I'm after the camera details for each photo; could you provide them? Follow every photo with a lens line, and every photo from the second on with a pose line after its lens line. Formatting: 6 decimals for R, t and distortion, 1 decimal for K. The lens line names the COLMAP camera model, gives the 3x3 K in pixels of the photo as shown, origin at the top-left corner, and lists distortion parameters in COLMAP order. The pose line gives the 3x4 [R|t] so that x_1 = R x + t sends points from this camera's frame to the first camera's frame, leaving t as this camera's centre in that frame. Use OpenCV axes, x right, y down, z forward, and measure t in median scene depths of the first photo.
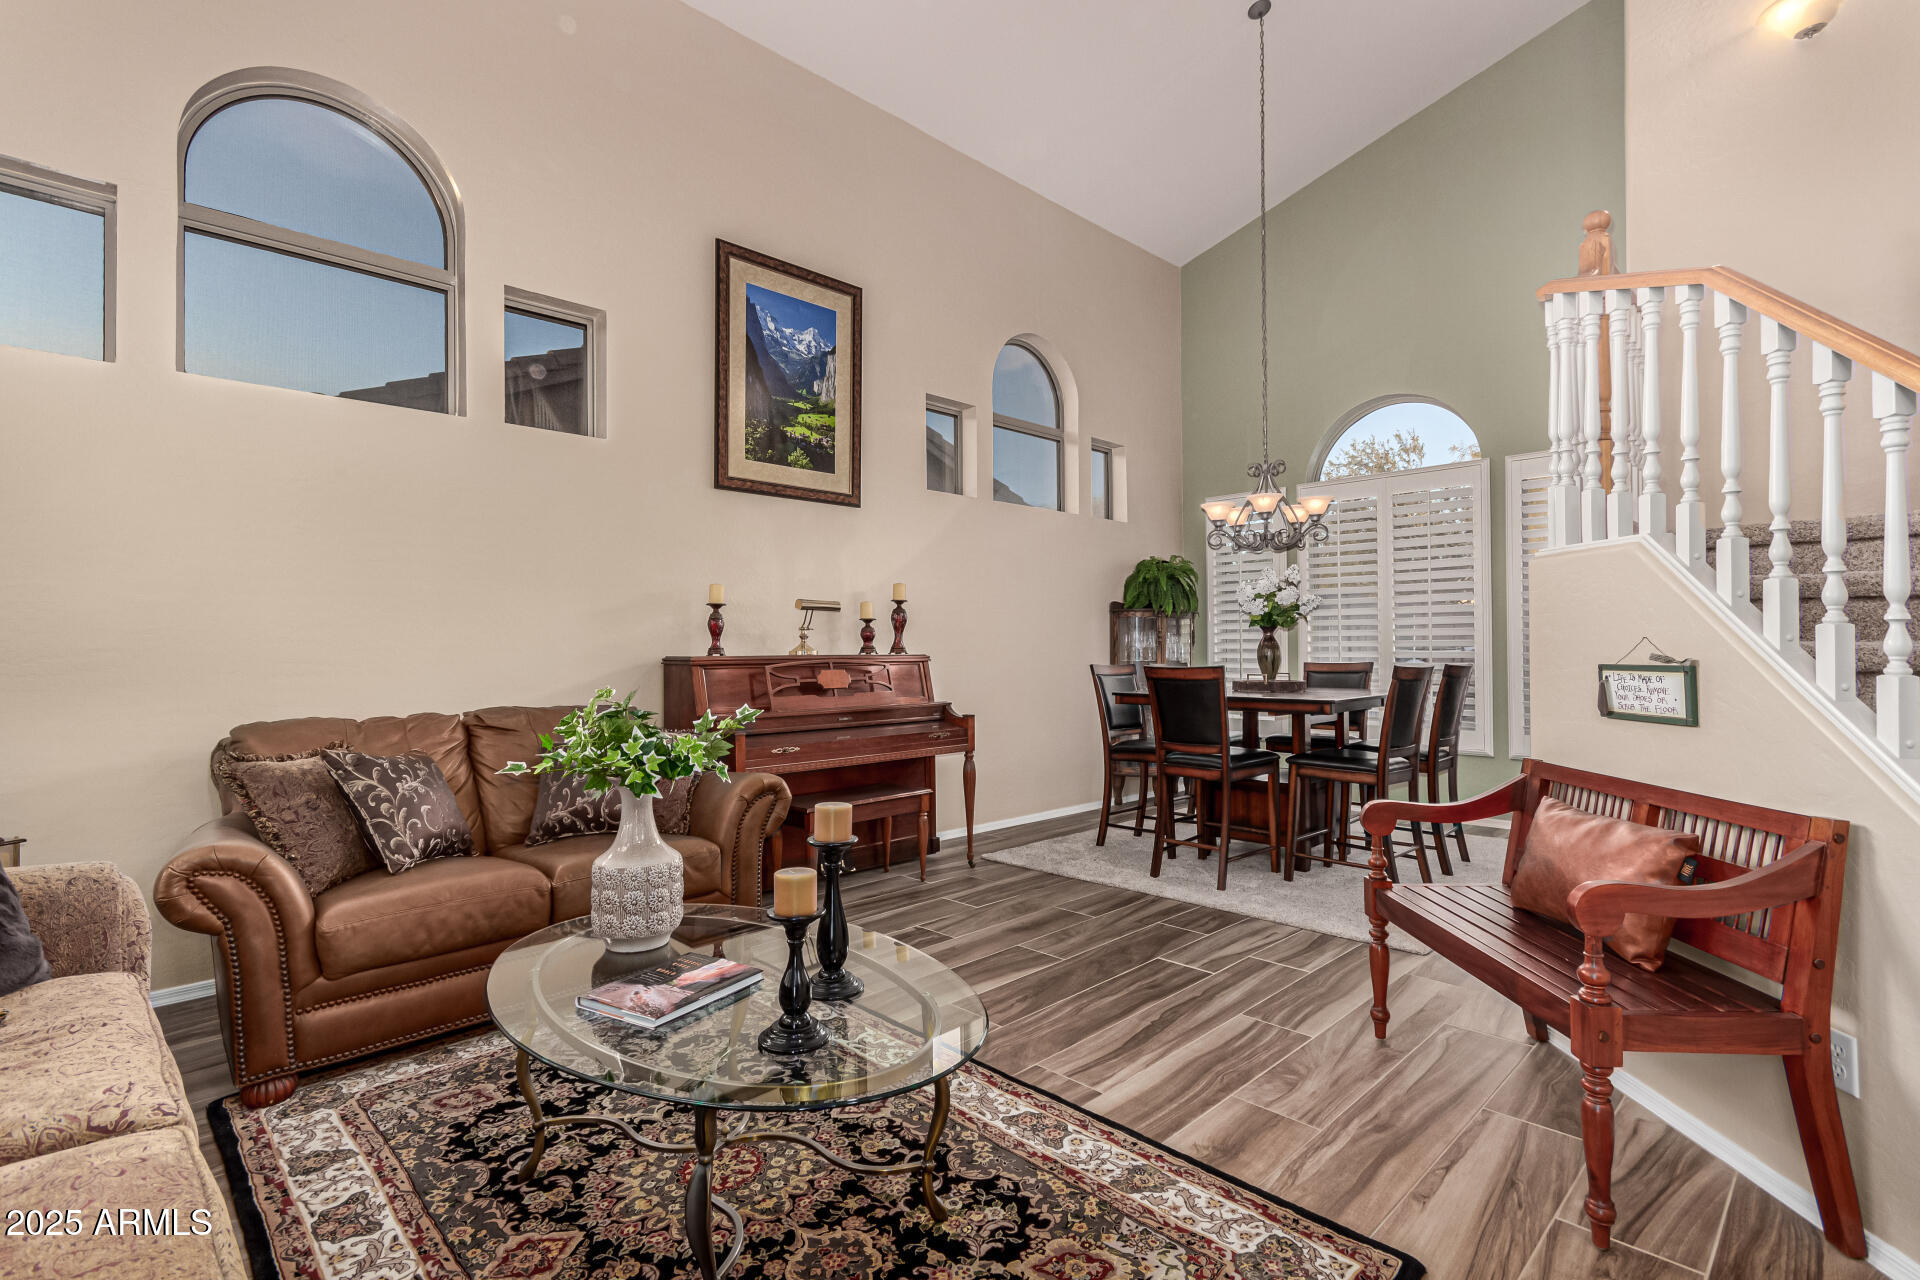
lens RADIAL K [[894.9, 0, 964.6], [0, 894.9, 637.6], [0, 0, 1]] dist [-0.001230, 0.003162]
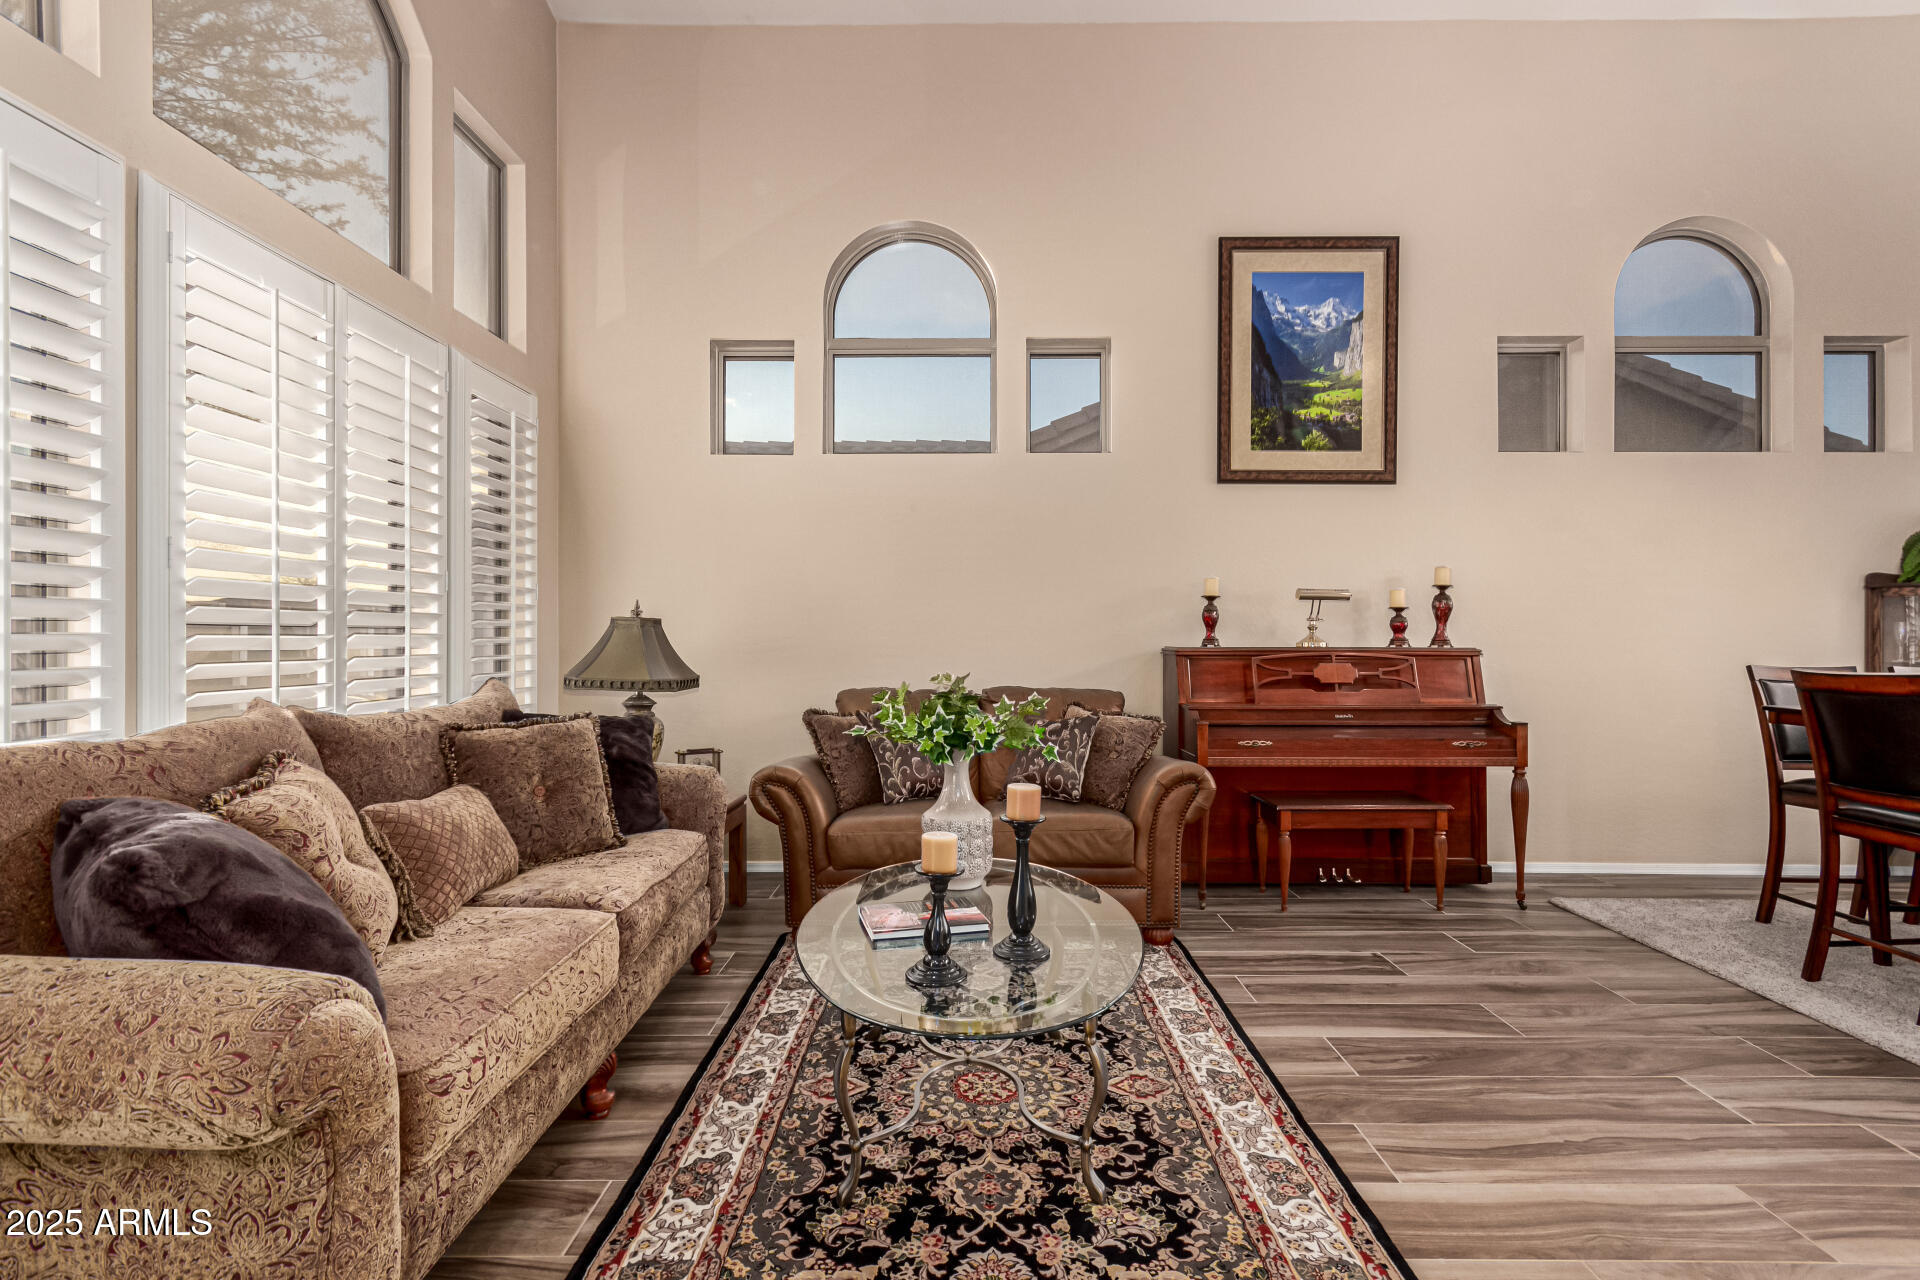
lens RADIAL K [[894.9, 0, 975.4], [0, 894.9, 636.2], [0, 0, 1]] dist [-0.001230, 0.003162]
pose [[0.711795, 0.005977, -0.702362, 0.391976], [0.003195, 0.999926, 0.011747, -0.007494], [0.702380, -0.010605, 0.711723, 0.117575]]
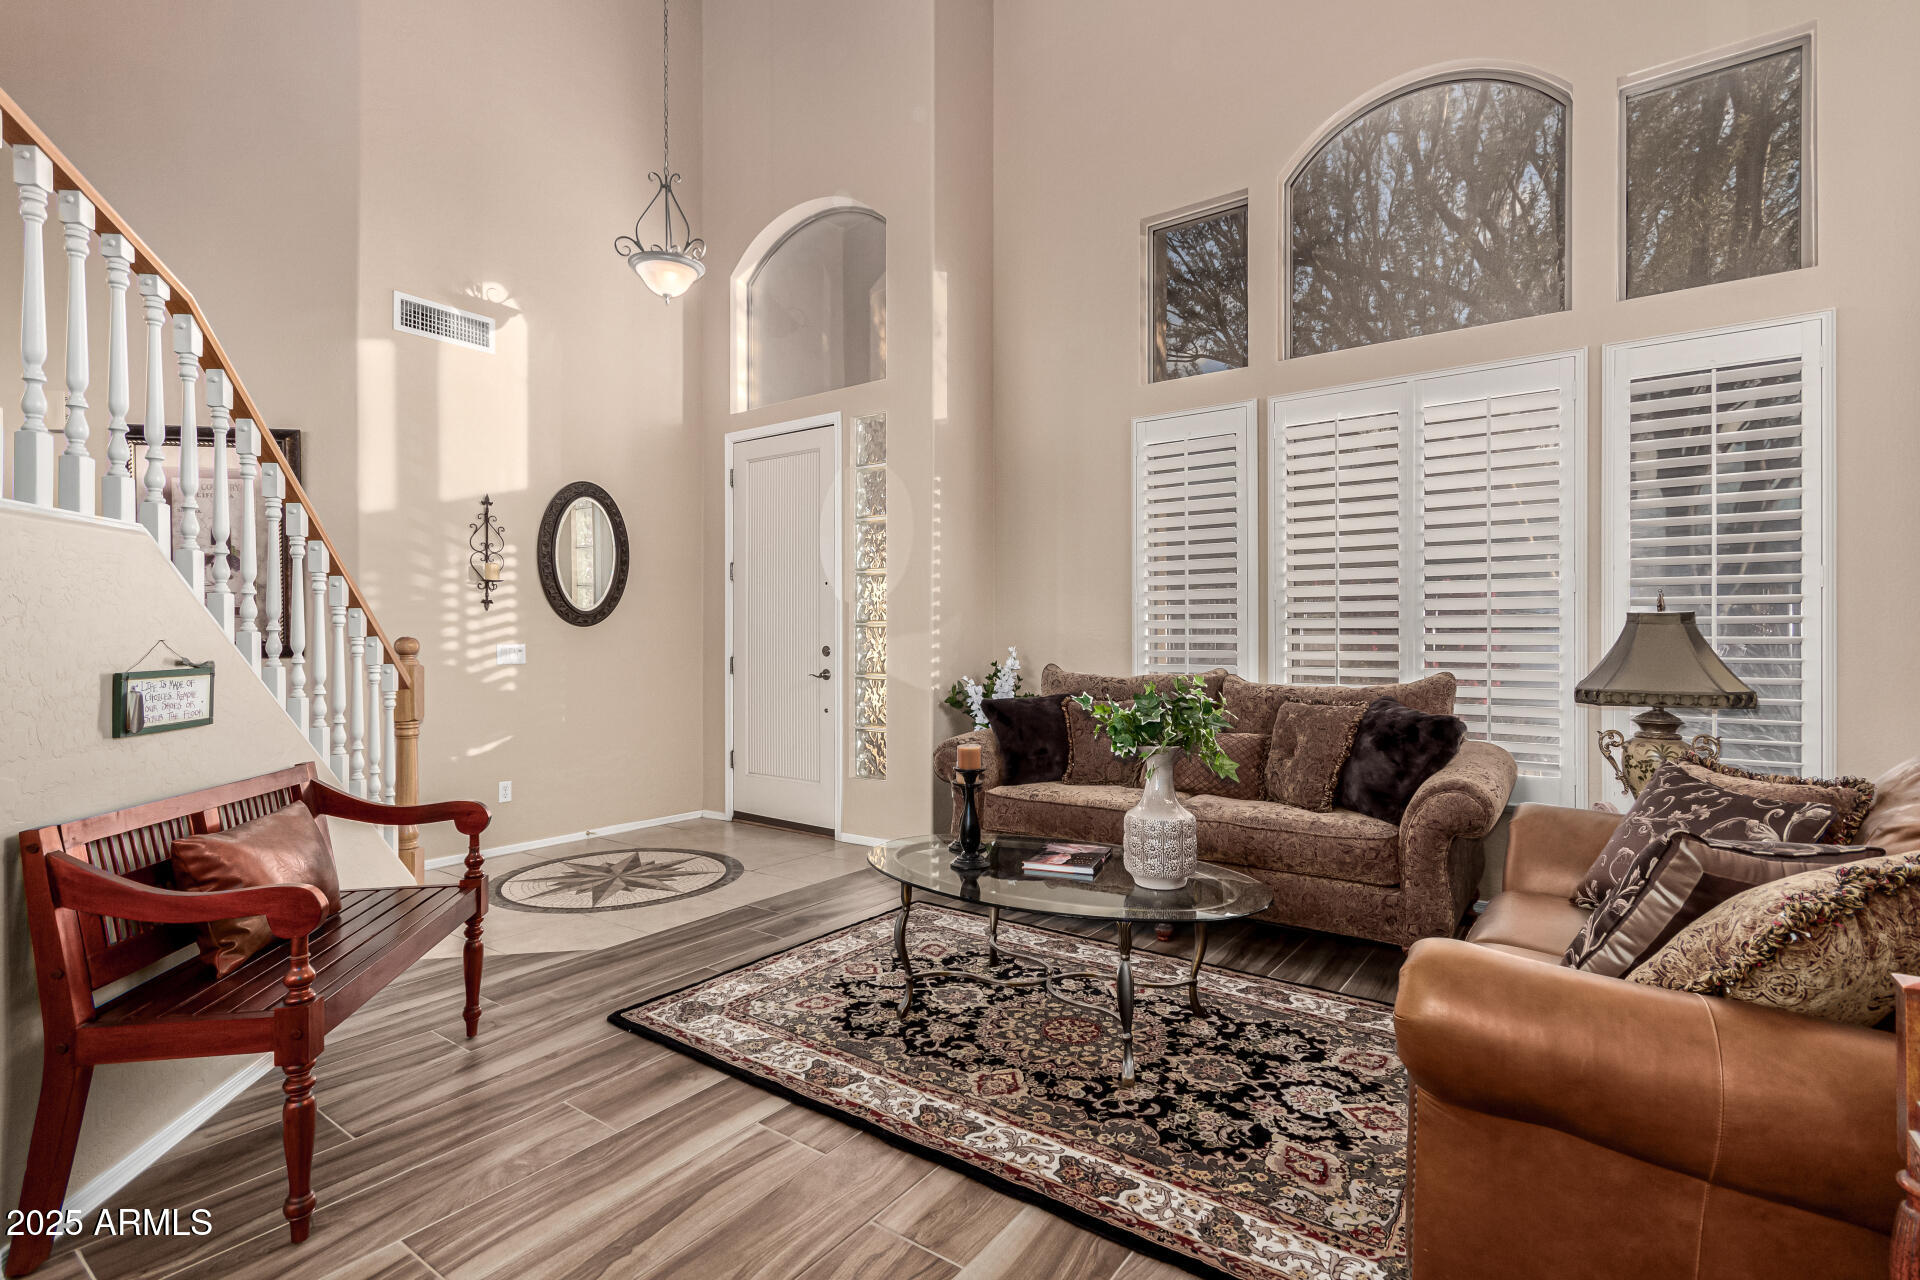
lens RADIAL K [[894.9, 0, 909.7], [0, 894.9, 640.4], [0, 0, 1]] dist [-0.001230, 0.003162]
pose [[-0.993311, 0.008576, -0.115147, 0.086554], [0.009121, 0.999950, -0.004208, 0.008825], [0.115105, -0.005230, -0.993340, 1.680130]]
